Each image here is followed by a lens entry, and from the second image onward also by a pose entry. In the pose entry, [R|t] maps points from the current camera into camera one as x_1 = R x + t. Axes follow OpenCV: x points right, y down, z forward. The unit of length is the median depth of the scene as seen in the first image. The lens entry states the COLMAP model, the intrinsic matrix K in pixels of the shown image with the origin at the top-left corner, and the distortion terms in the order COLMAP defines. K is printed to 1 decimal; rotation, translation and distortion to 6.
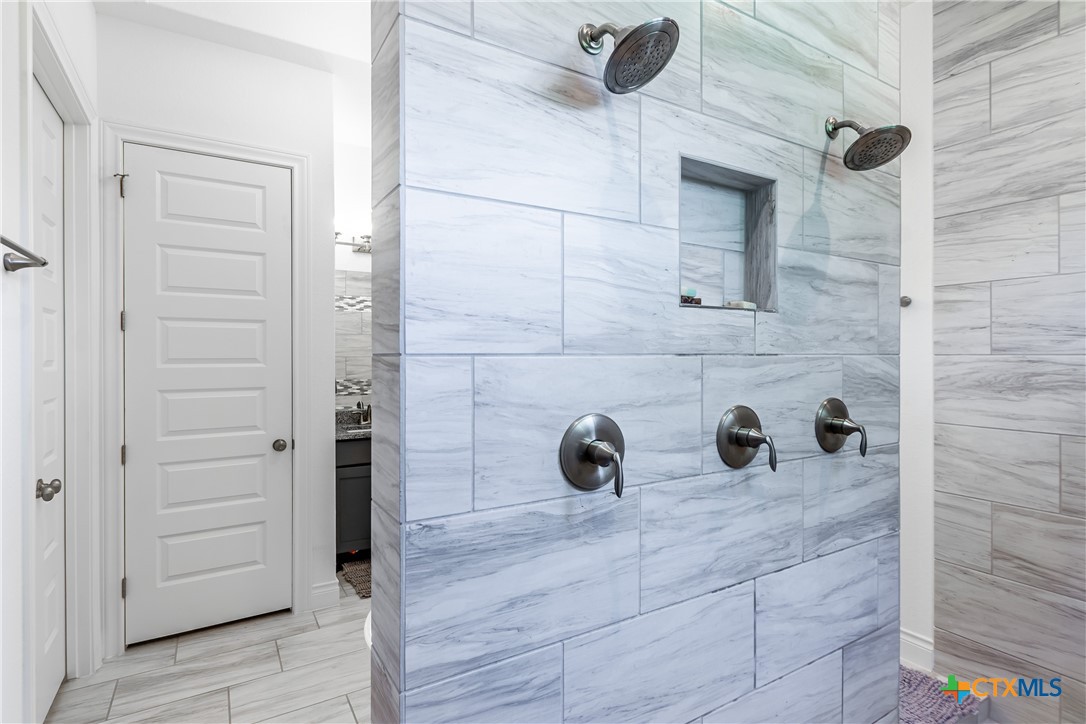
lens RADIAL K [[551.5, 0, 542.6], [0, 551.5, 357.2], [0, 0, 1]] dist [-0.001775, -0.000447]
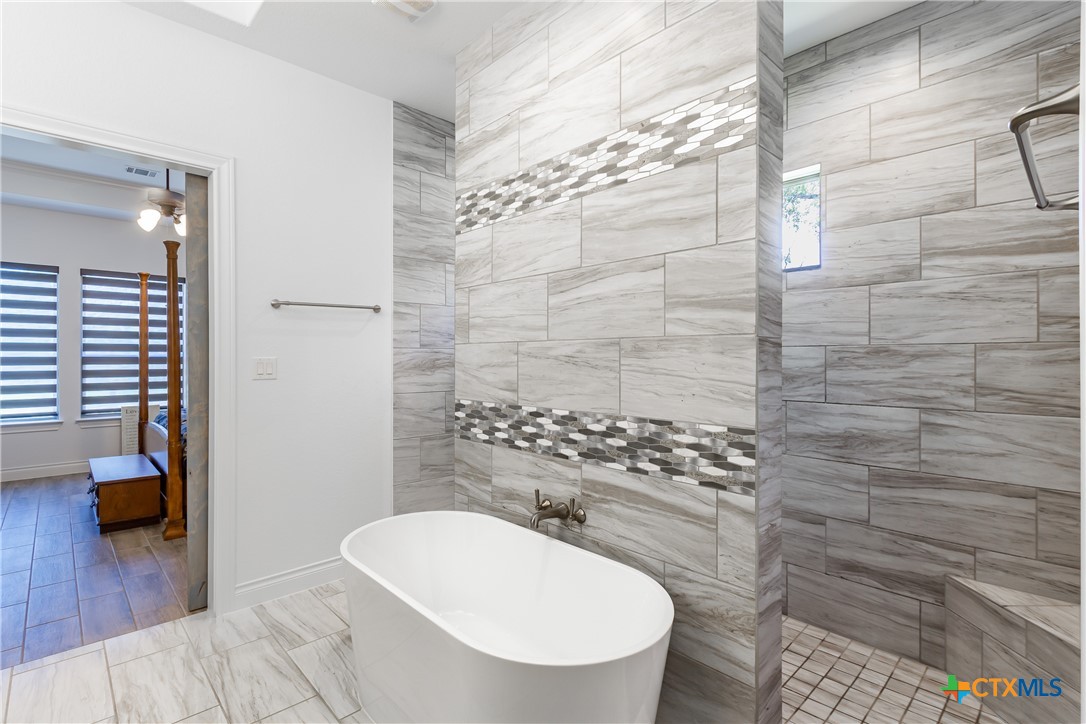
lens RADIAL K [[520.1, 0, 552.4], [0, 520.1, 361.1], [0, 0, 1]] dist [-0.001038, -0.001368]
pose [[-0.216696, -0.005759, 0.976222, -0.858819], [0.005347, 0.999961, 0.007086, 0.027224], [-0.976225, 0.006755, -0.216656, 1.023583]]
